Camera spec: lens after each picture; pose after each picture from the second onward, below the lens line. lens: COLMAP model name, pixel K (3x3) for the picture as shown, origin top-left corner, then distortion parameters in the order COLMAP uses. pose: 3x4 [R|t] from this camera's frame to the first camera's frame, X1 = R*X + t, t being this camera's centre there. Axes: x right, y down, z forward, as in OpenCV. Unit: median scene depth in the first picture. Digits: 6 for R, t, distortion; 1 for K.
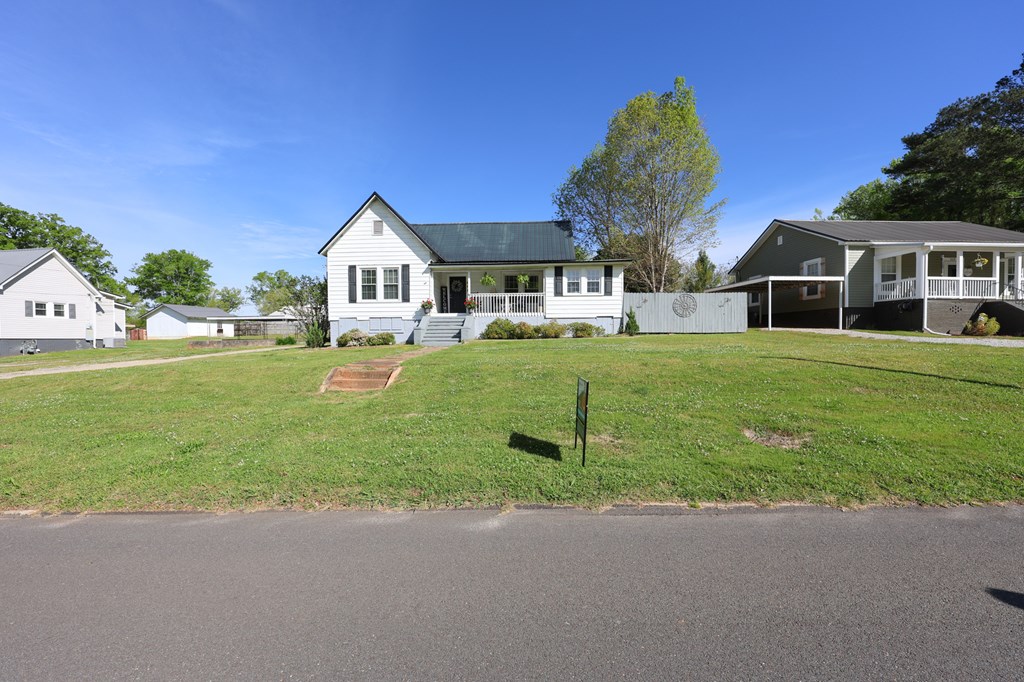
lens RADIAL K [[414.7, 0, 517.5], [0, 414.7, 340.4], [0, 0, 1]] dist [-0.001402, -0.000221]
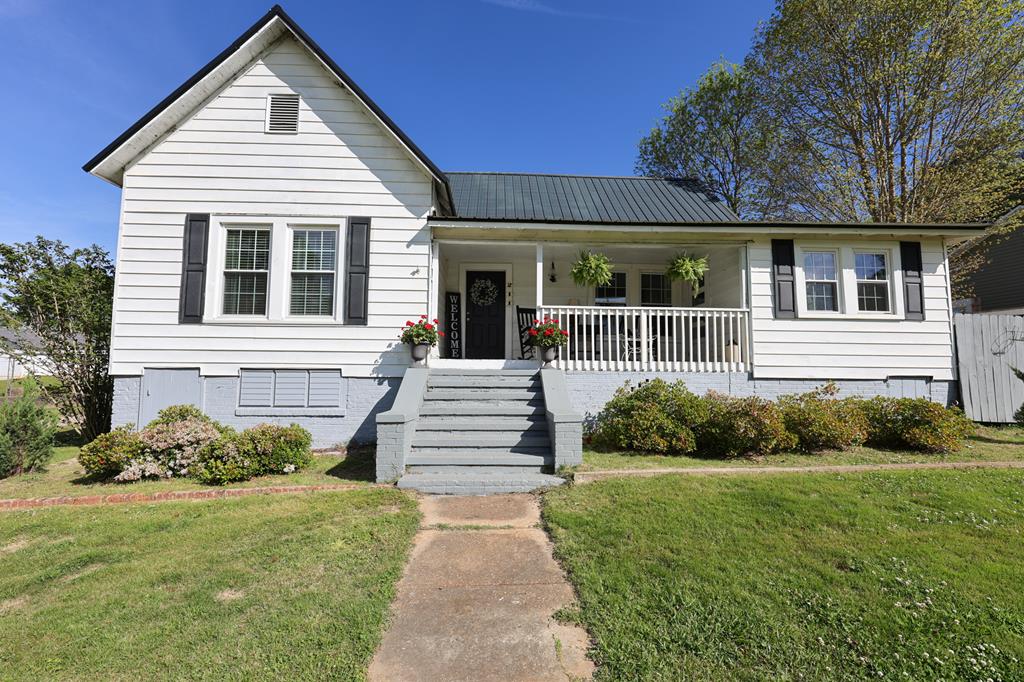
lens RADIAL K [[414.7, 0, 514.8], [0, 414.7, 341.5], [0, 0, 1]] dist [-0.001402, -0.000221]
pose [[0.996046, 0.021141, 0.086287, -0.167626], [-0.013988, 0.996478, -0.082680, -0.052388], [-0.087731, 0.081146, 0.992834, 0.651158]]
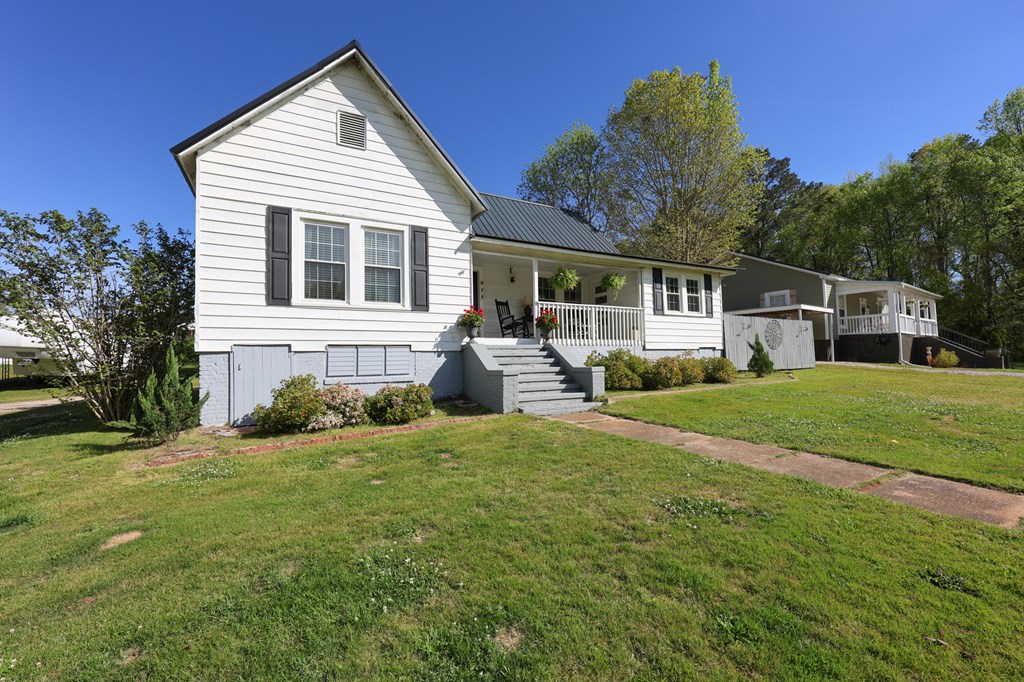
lens RADIAL K [[414.7, 0, 512.1], [0, 414.7, 339.0], [0, 0, 1]] dist [-0.001402, -0.000221]
pose [[0.851403, 0.018774, 0.524176, -0.415570], [0.013958, 0.998194, -0.058423, -0.035524], [-0.524327, 0.057058, 0.849603, 0.575438]]
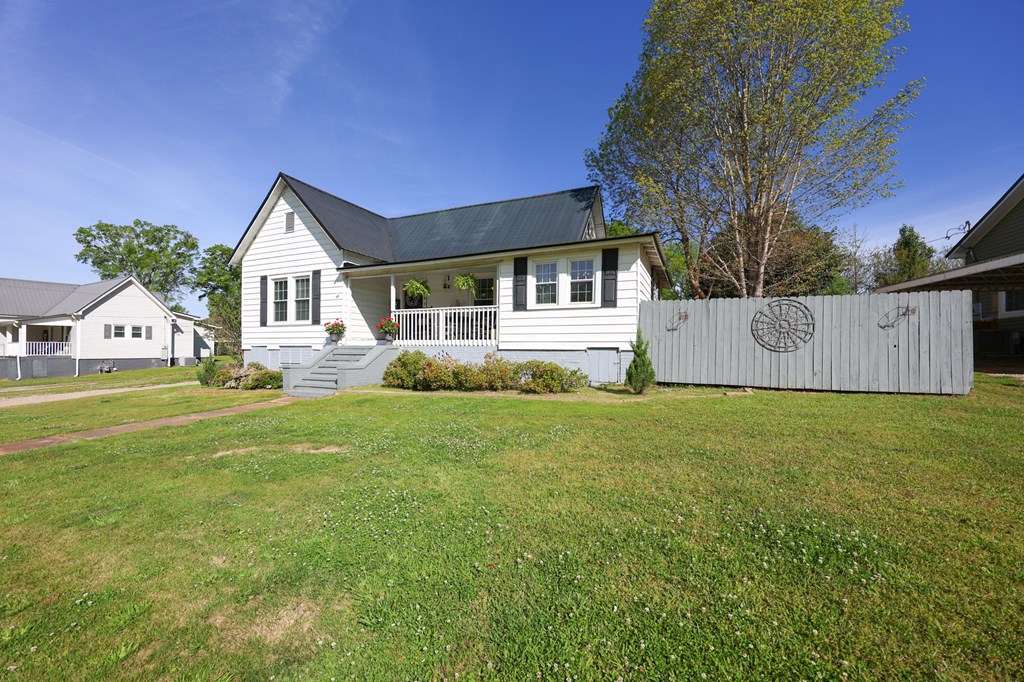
lens RADIAL K [[414.7, 0, 507.2], [0, 414.7, 342.9], [0, 0, 1]] dist [-0.001402, -0.000221]
pose [[0.931132, 0.004210, -0.364657, 0.282718], [-0.009409, 0.999878, -0.012482, -0.055388], [0.364560, 0.015054, 0.931058, 0.469008]]
